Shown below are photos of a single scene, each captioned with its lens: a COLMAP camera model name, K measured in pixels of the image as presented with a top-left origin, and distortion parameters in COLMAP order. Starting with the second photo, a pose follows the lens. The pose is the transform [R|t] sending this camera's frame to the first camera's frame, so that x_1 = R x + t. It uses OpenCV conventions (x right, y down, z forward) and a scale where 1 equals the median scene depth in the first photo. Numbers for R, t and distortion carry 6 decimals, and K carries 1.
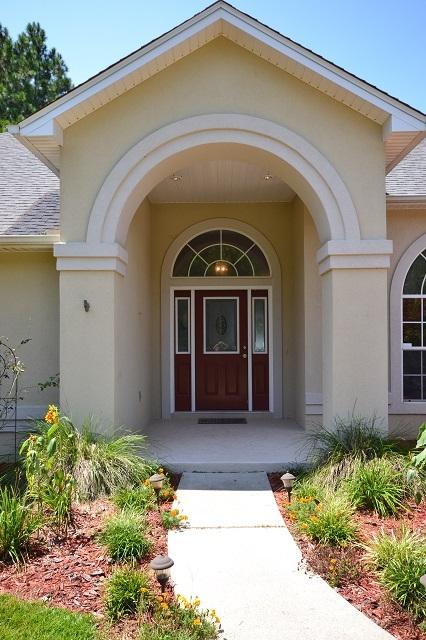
lens RADIAL K [[530.6, 0, 213.0], [0, 530.6, 320.0], [0, 0, 1]] dist [0.036159, 0.005112]
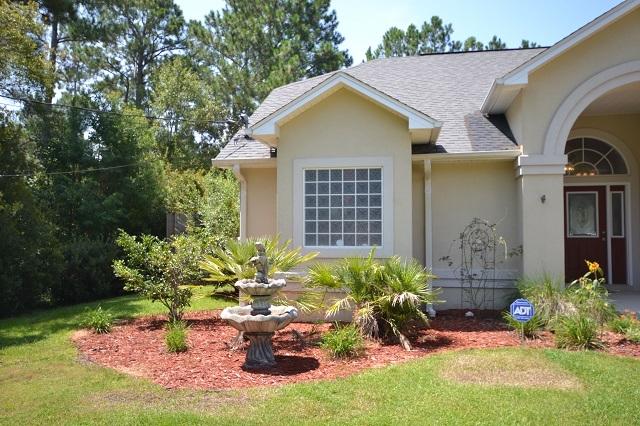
lens RADIAL K [[530.6, 0, 312.5], [0, 530.6, 214.8], [0, 0, 1]] dist [0.036159, 0.005112]
pose [[0.986221, -0.003918, -0.165385, -0.404270], [0.004079, 0.999991, 0.000634, 0.007521], [0.165381, -0.001300, 0.986229, -0.344554]]
